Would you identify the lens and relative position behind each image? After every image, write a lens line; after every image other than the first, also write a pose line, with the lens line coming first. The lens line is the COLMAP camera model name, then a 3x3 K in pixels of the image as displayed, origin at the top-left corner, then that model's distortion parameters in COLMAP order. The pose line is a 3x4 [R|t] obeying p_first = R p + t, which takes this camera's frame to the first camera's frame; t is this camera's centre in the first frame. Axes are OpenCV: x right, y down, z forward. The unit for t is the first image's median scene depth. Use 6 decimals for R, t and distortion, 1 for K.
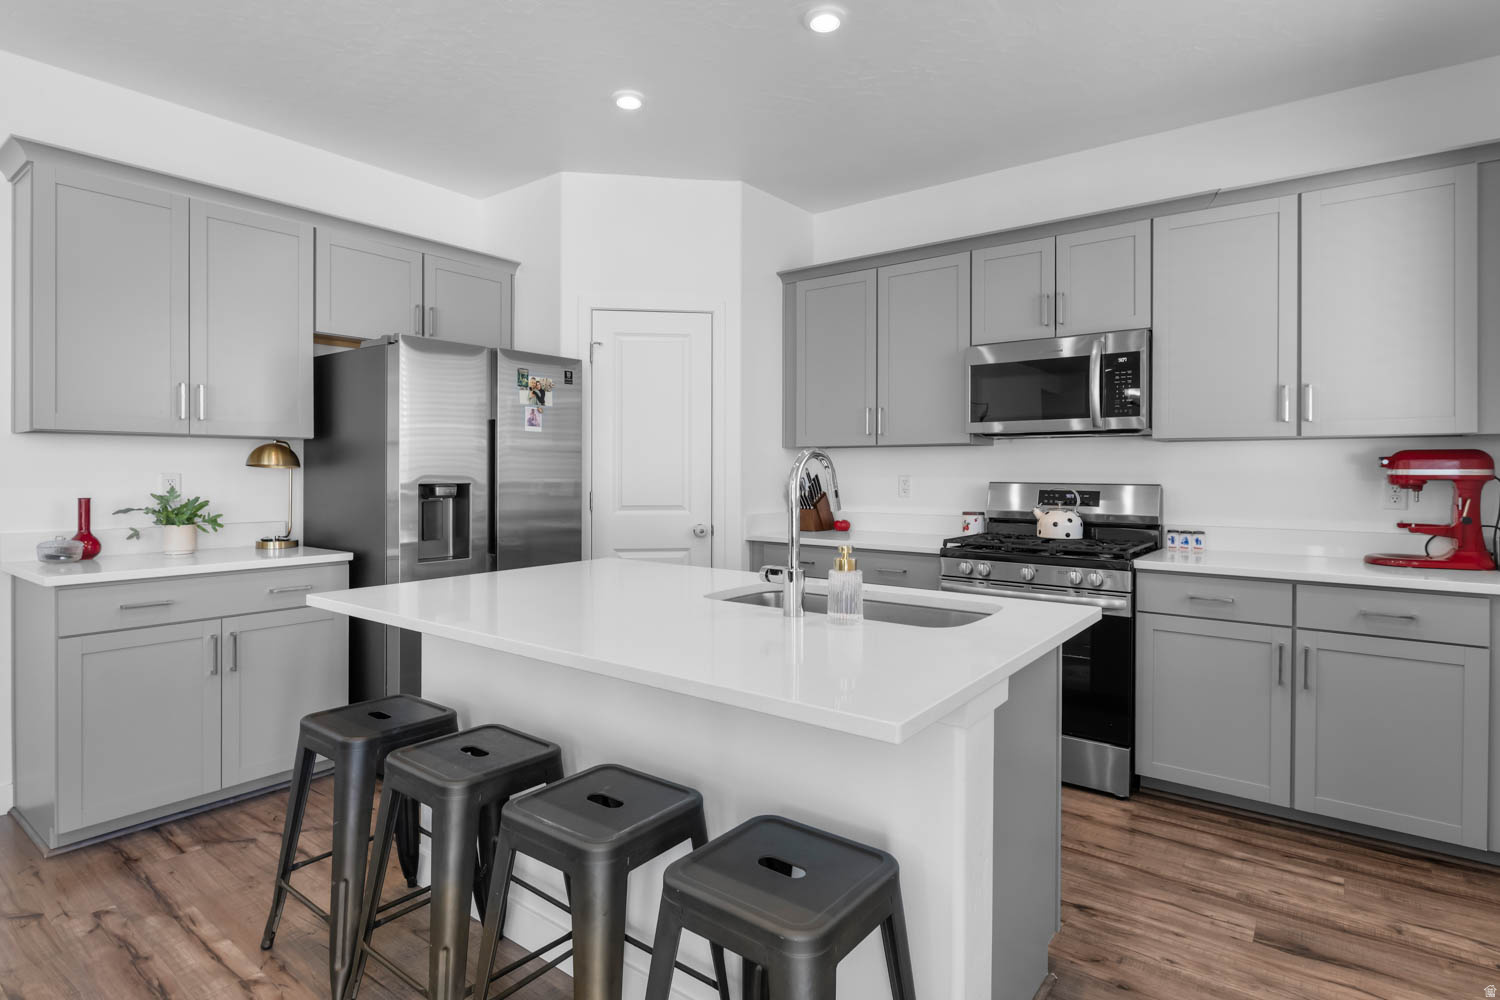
lens RADIAL K [[827.7, 0, 744.9], [0, 827.7, 471.7], [0, 0, 1]] dist [0.017806, 0.000023]
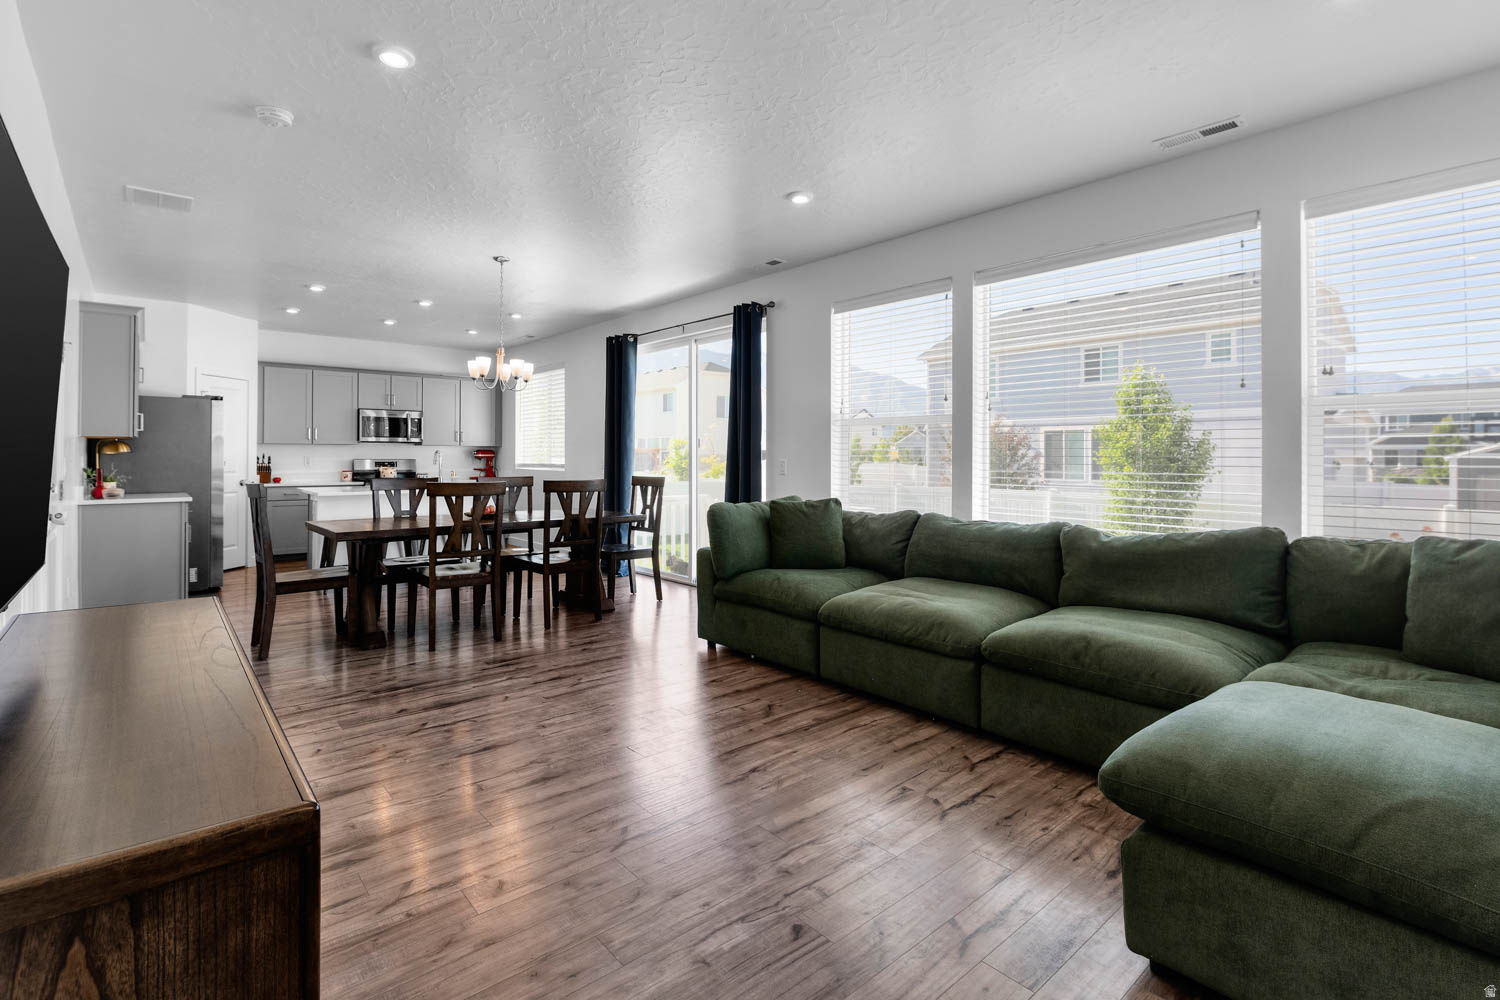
lens RADIAL K [[704.9, 0, 748.8], [0, 704.9, 452.7], [0, 0, 1]] dist [-0.002400, -0.000497]
pose [[0.168655, 0.004494, 0.985665, -1.963016], [0.000421, 0.999989, -0.004631, 0.004077], [-0.985675, 0.001196, 0.168651, -0.707989]]
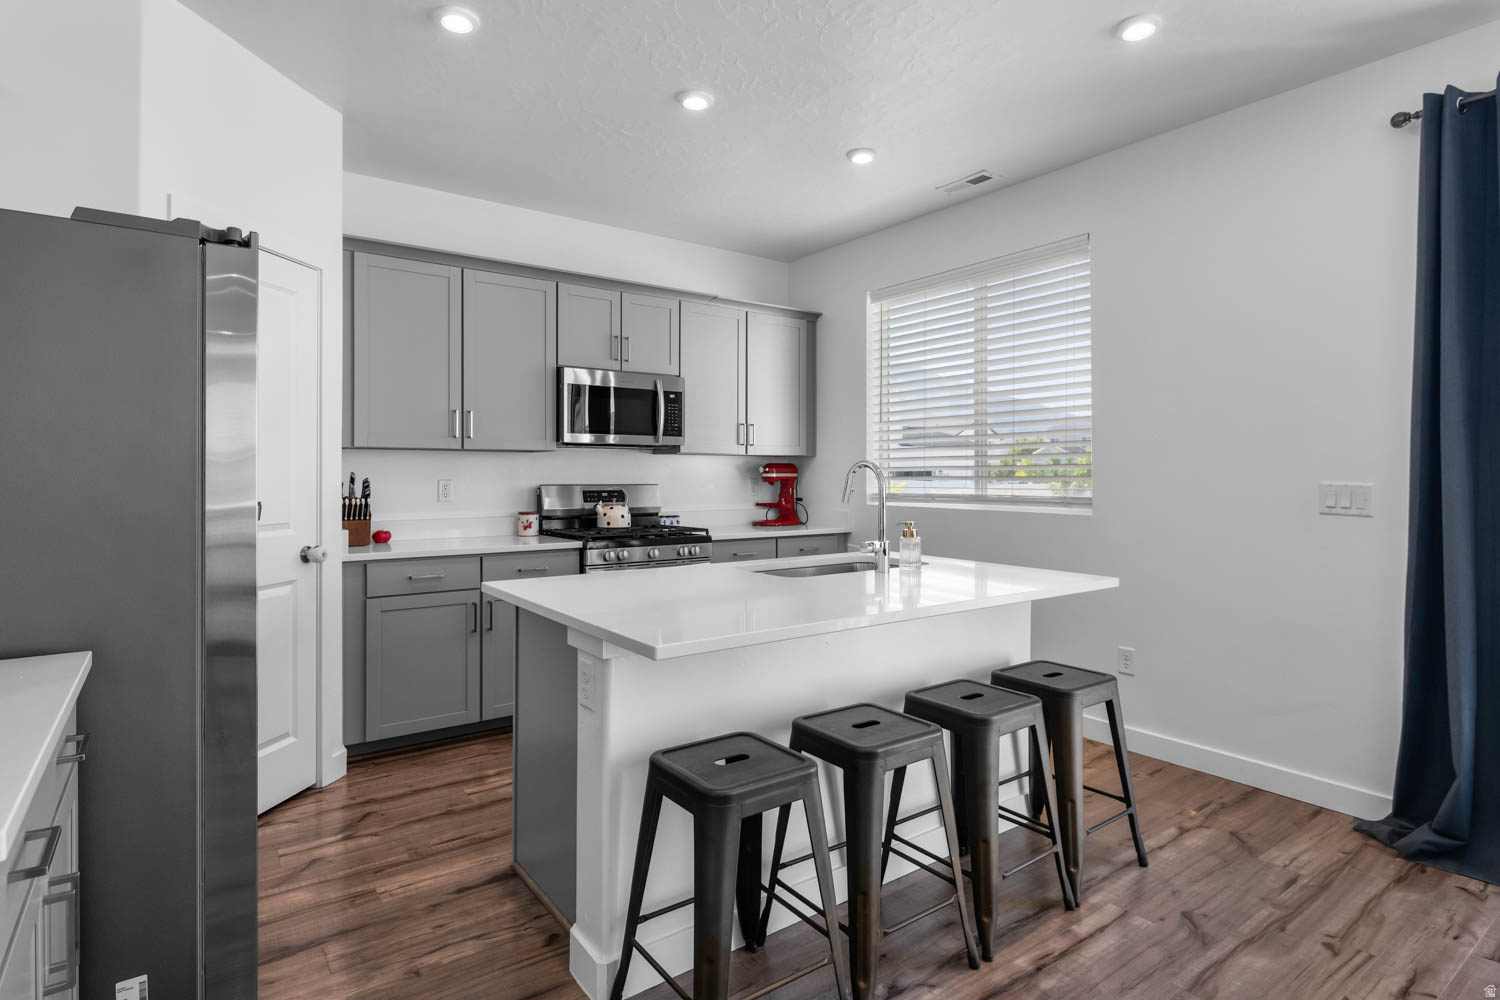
lens RADIAL K [[785.3, 0, 749.0], [0, 785.3, 472.5], [0, 0, 1]] dist [0.002538, 0.000447]
pose [[0.242299, 0.001922, 0.970200, -0.786265], [0.004362, 0.999986, -0.003070, 0.000040], [-0.970192, 0.004976, 0.242287, 0.535313]]
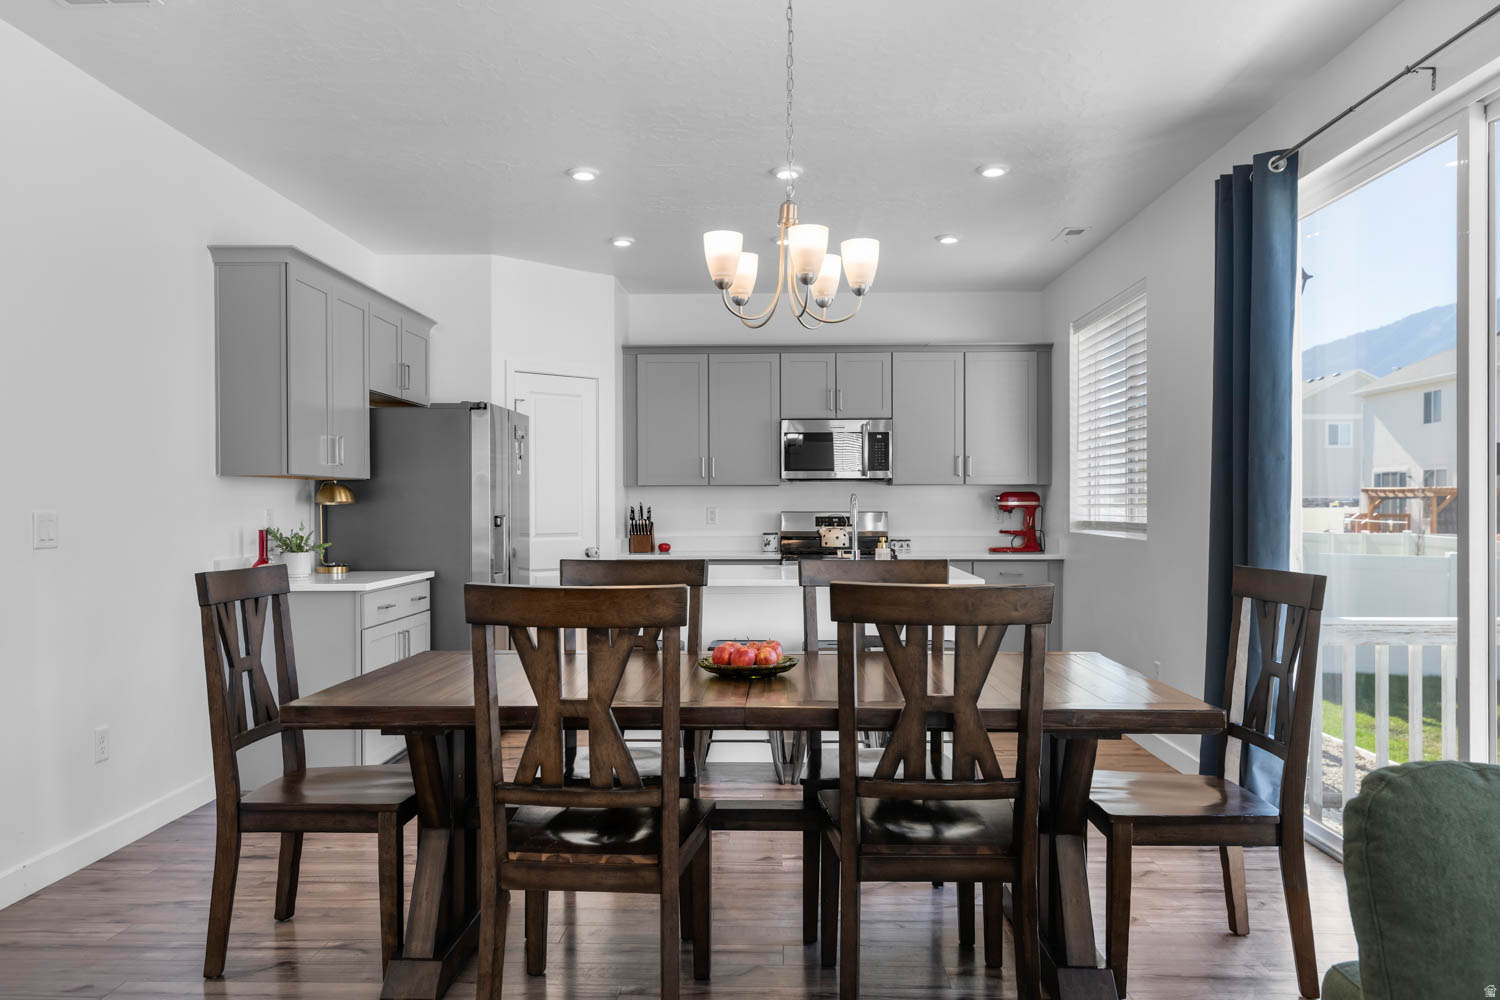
lens RADIAL K [[1119.5, 0, 750.0], [0, 1119.5, 500.0], [0, 0, 1]] dist [-0.000325, -0.002721]
pose [[0.789396, -0.000567, 0.613884, -1.088250], [0.006044, 0.999958, -0.006848, 0.005895], [-0.613854, 0.009116, 0.789367, -0.582087]]
